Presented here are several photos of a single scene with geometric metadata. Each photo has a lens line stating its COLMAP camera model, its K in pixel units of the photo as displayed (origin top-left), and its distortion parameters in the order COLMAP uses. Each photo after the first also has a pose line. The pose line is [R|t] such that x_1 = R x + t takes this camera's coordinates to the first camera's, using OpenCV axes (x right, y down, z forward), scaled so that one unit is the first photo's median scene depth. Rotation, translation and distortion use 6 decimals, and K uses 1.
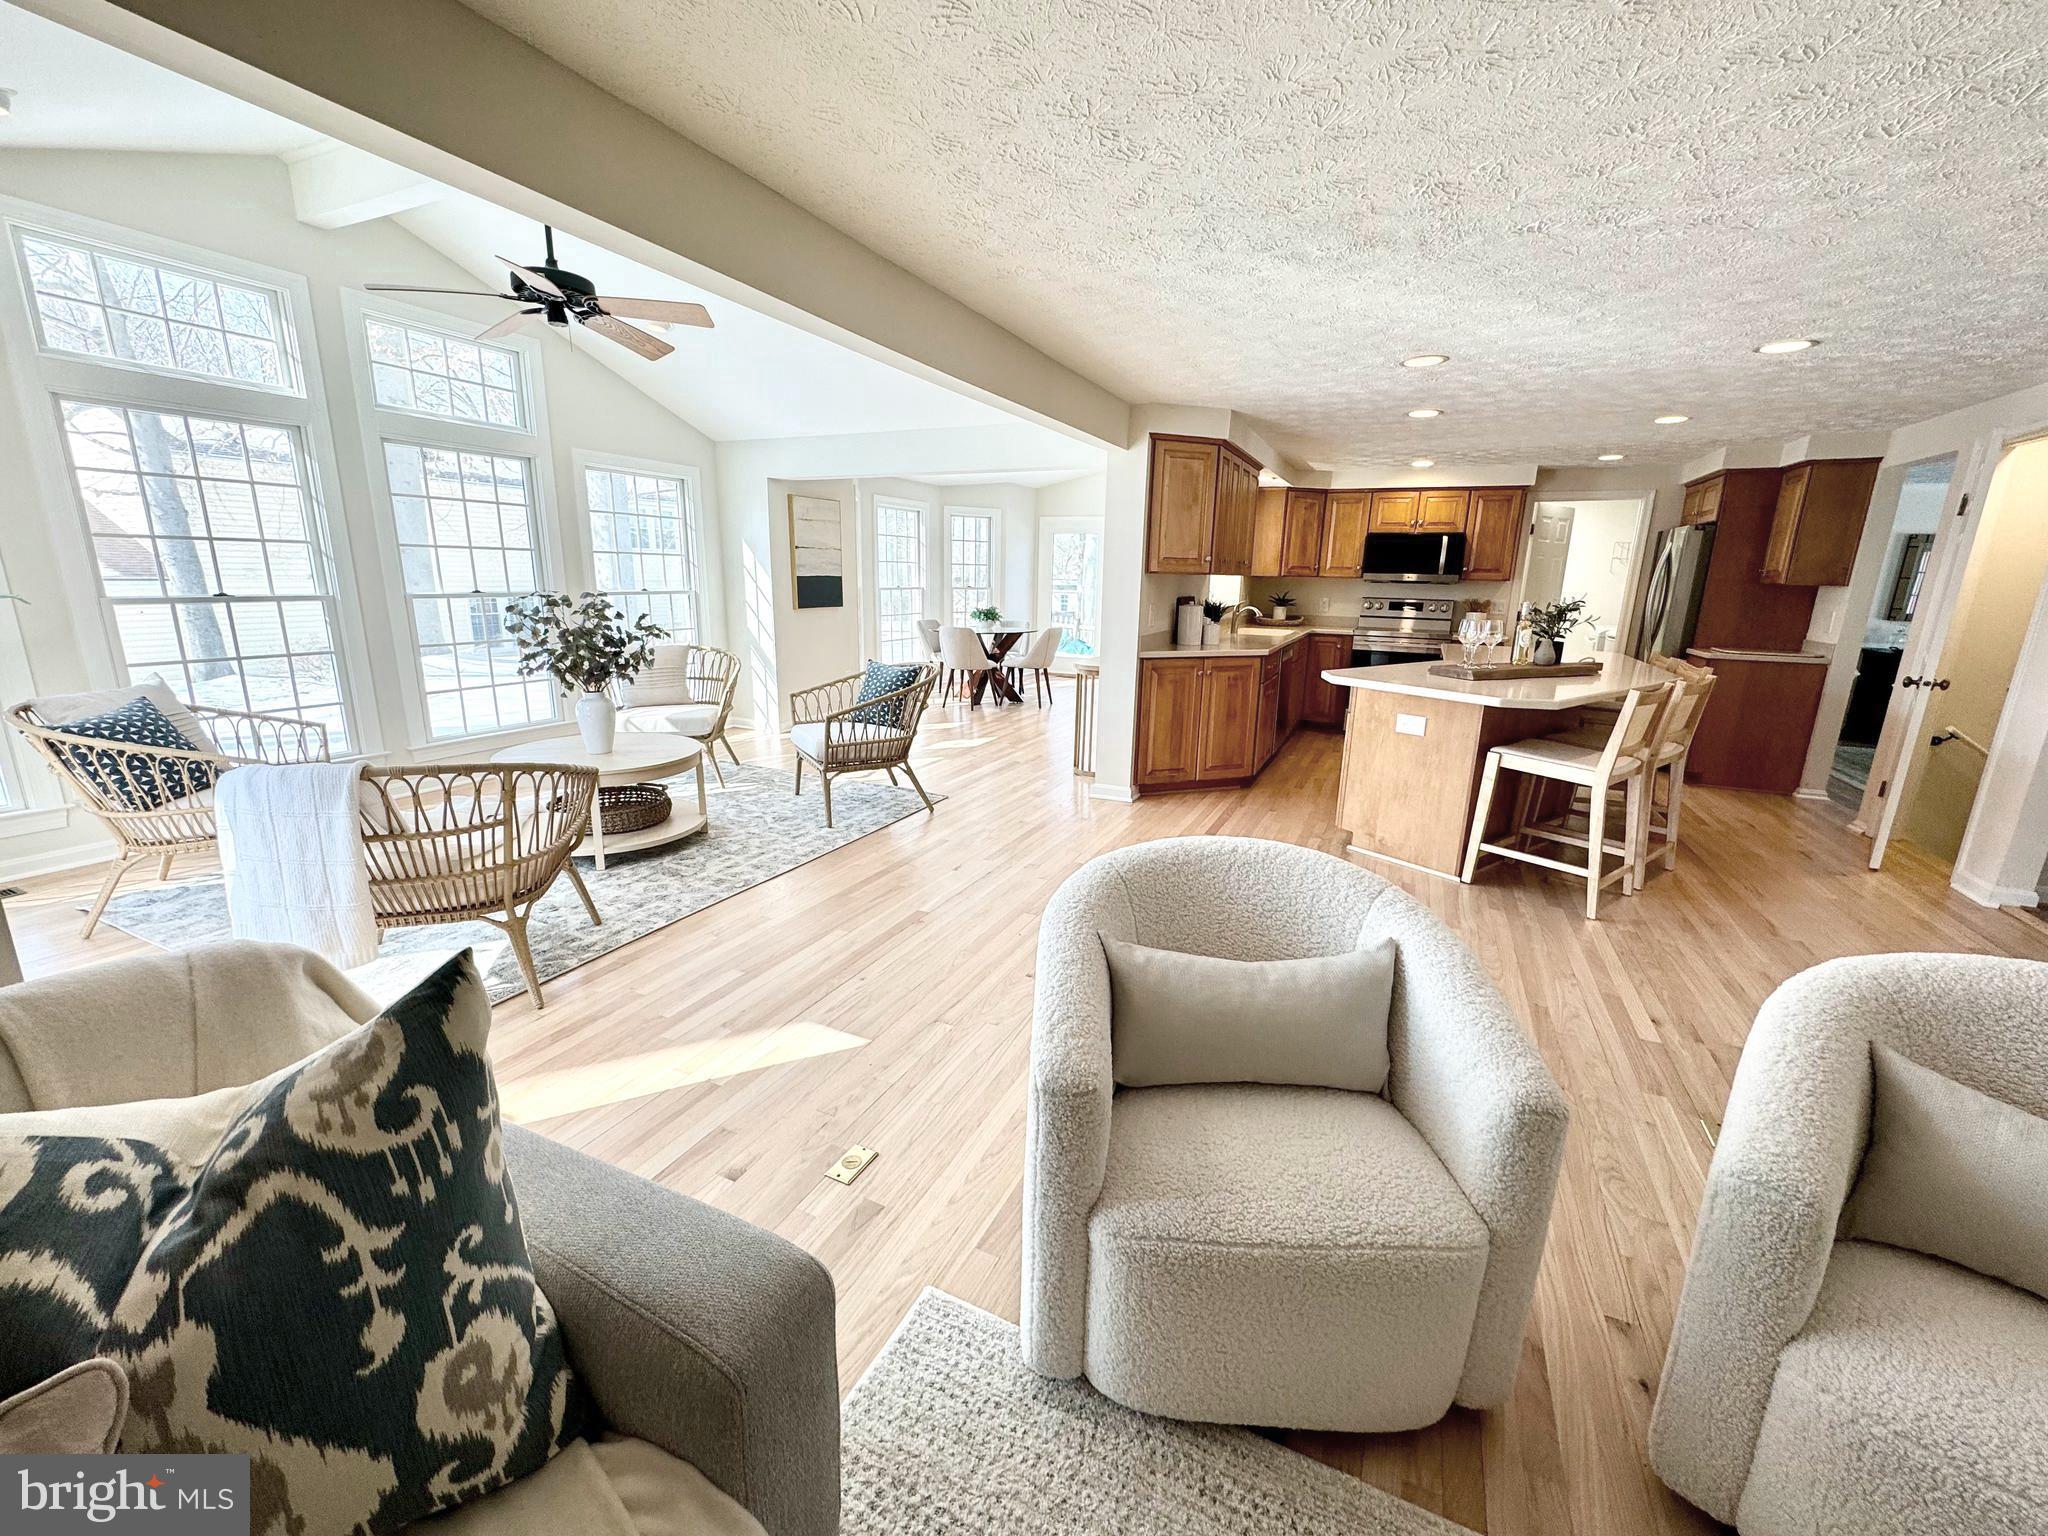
lens RADIAL K [[812.5, 0, 1024.0], [0, 812.5, 768.0], [0, 0, 1]] dist [-0.000539, -0.000220]
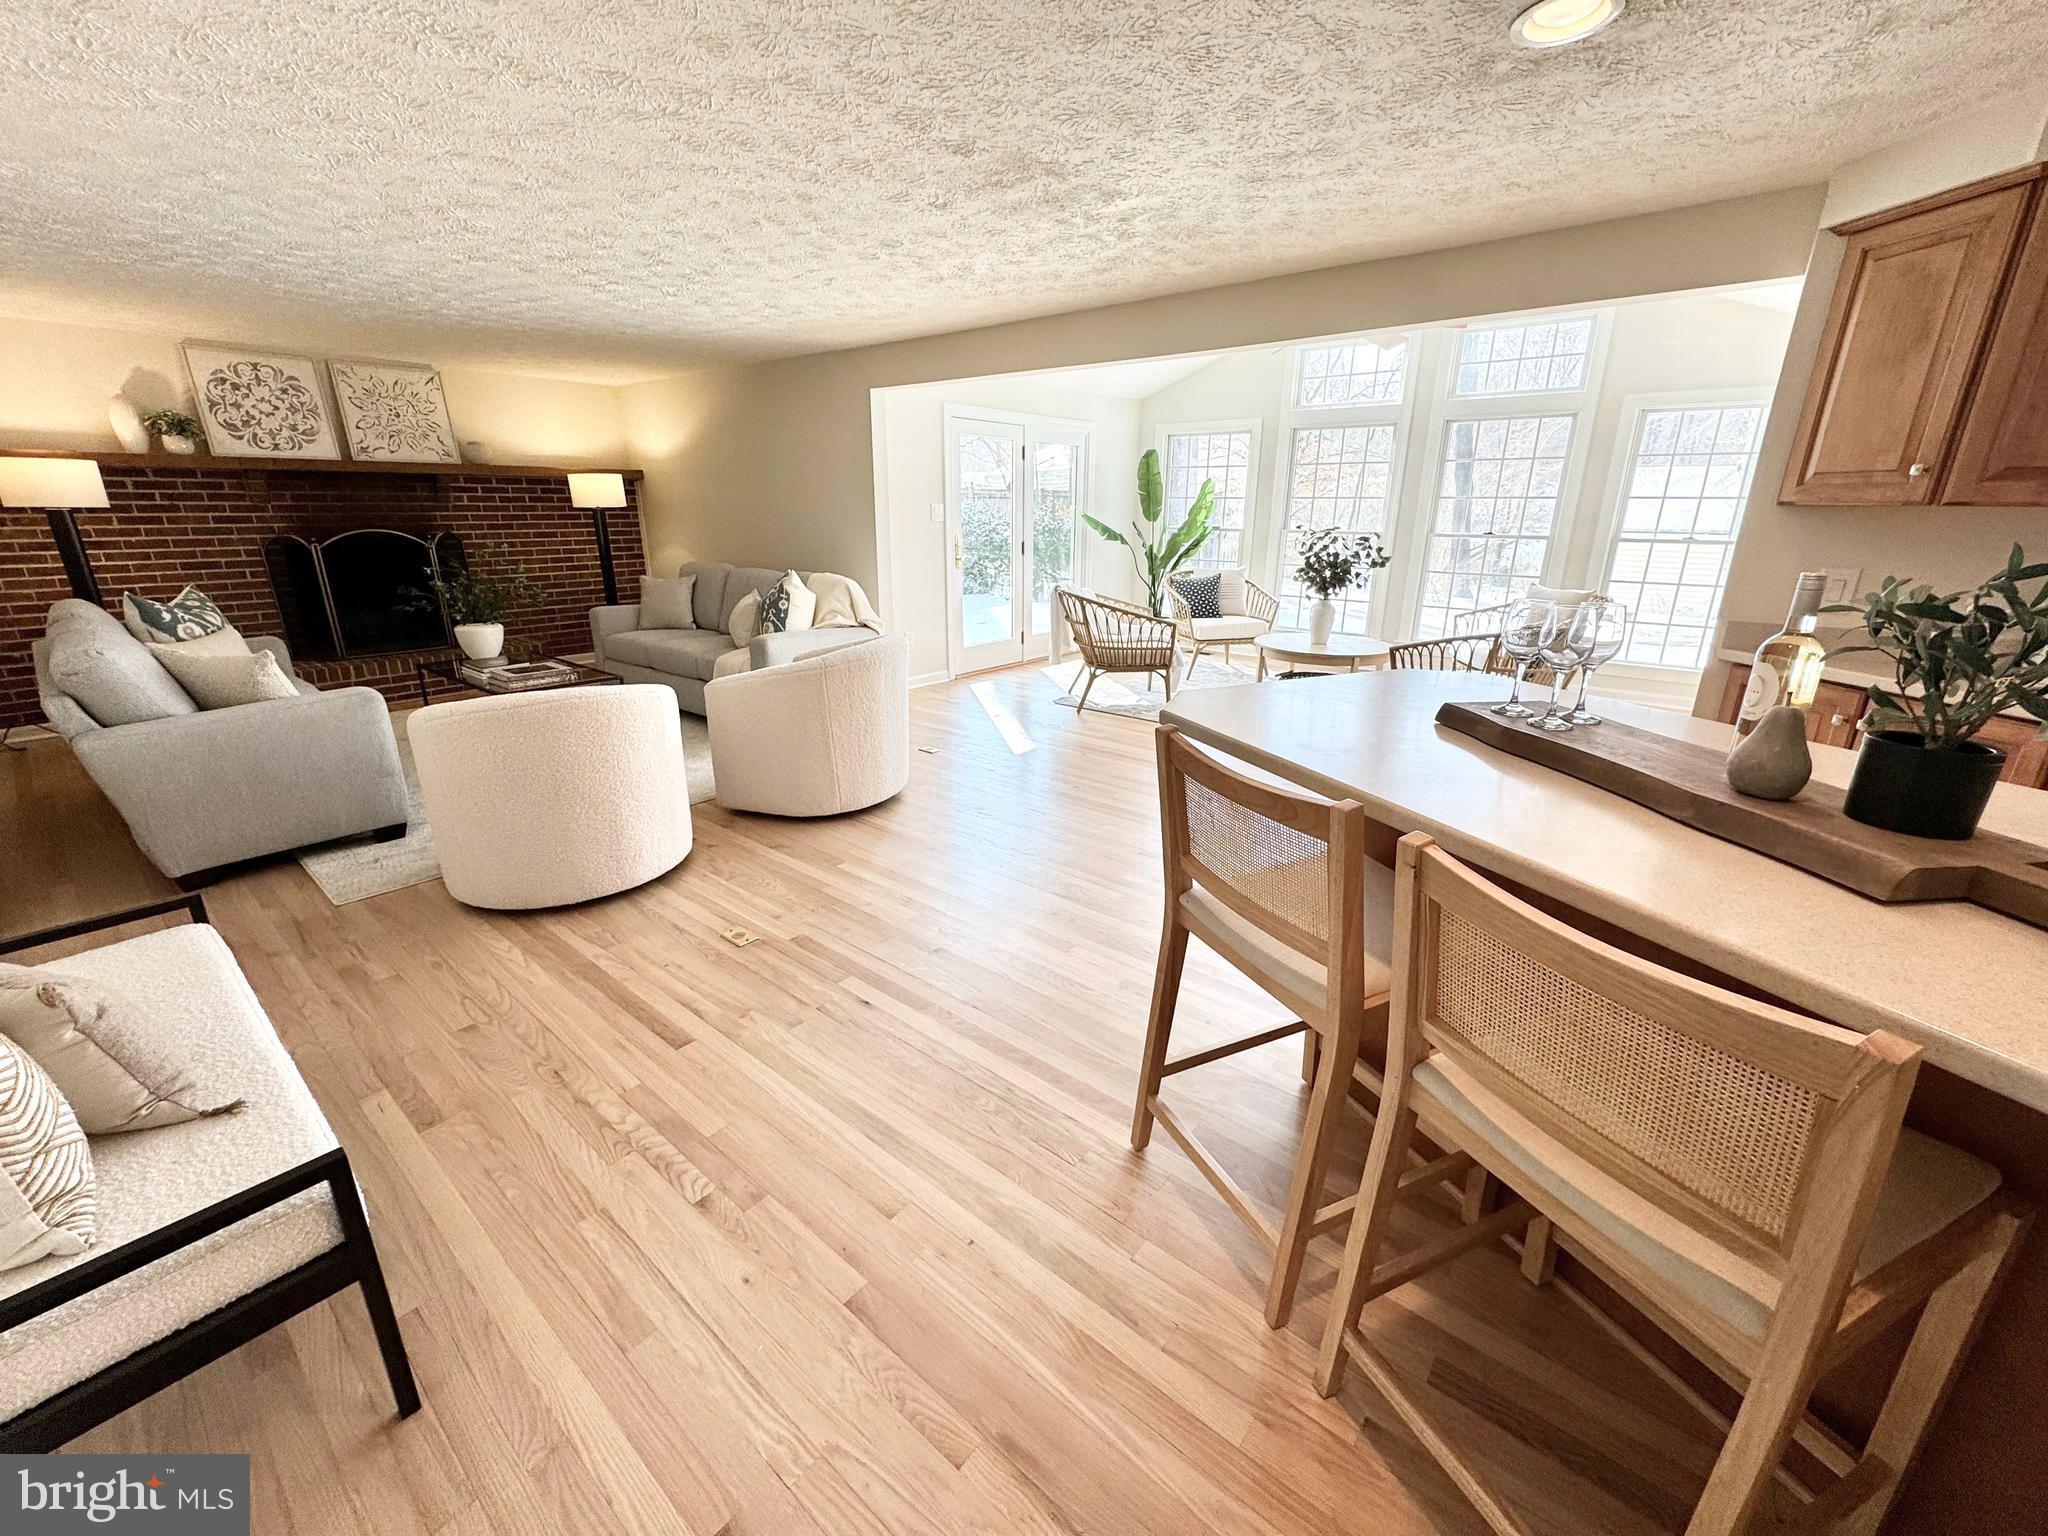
lens RADIAL K [[812.5, 0, 1024.0], [0, 812.5, 768.0], [0, 0, 1]] dist [-0.000539, -0.000220]
pose [[-0.240725, 0.276279, -0.930441, 0.836642], [-0.239002, 0.912240, 0.332710, -0.145230], [0.940707, 0.302470, -0.153568, 0.684313]]
